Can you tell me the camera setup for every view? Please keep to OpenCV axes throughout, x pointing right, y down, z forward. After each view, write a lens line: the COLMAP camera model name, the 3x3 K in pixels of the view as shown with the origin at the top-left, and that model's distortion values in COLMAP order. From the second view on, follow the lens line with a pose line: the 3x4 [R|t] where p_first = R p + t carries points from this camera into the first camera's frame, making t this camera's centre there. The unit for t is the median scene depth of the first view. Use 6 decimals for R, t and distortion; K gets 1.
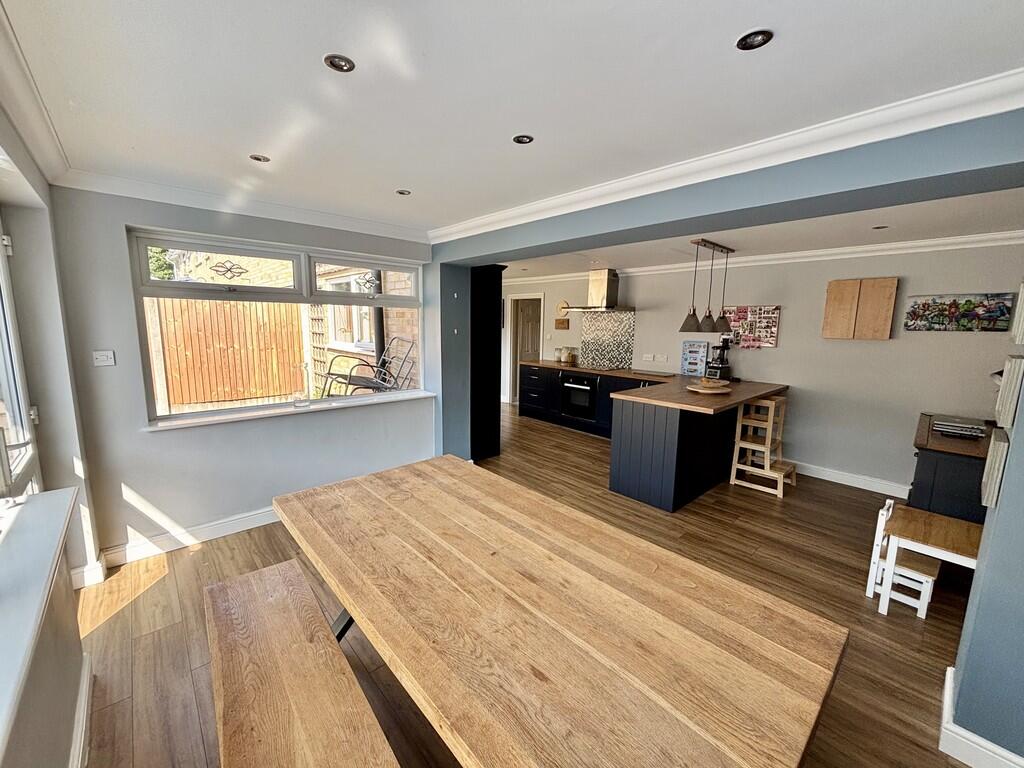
lens RADIAL K [[414.4, 0, 512.0], [0, 414.4, 384.0], [0, 0, 1]] dist [0.000148, -0.000094]
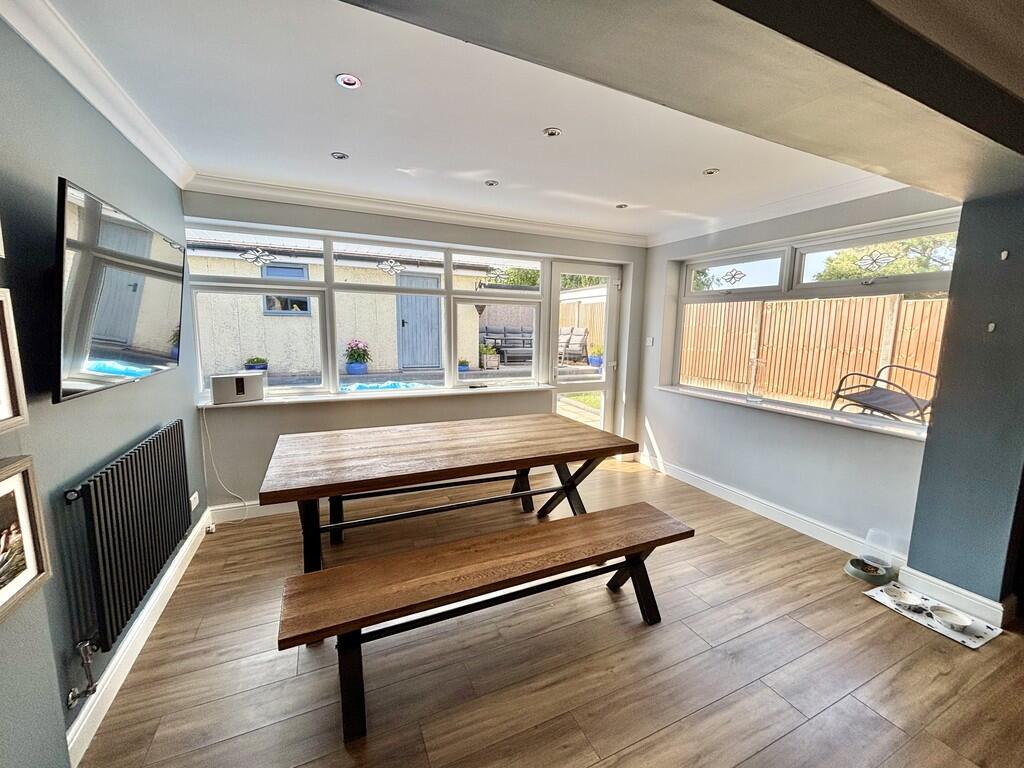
lens RADIAL K [[409.9, 0, 512.0], [0, 409.9, 384.0], [0, 0, 1]] dist [0.002546, 0.000106]
pose [[-0.305154, 0.109487, -0.945988, 0.674600], [-0.166911, 0.971843, 0.166321, -0.062061], [0.937561, 0.208650, -0.278287, 0.787965]]
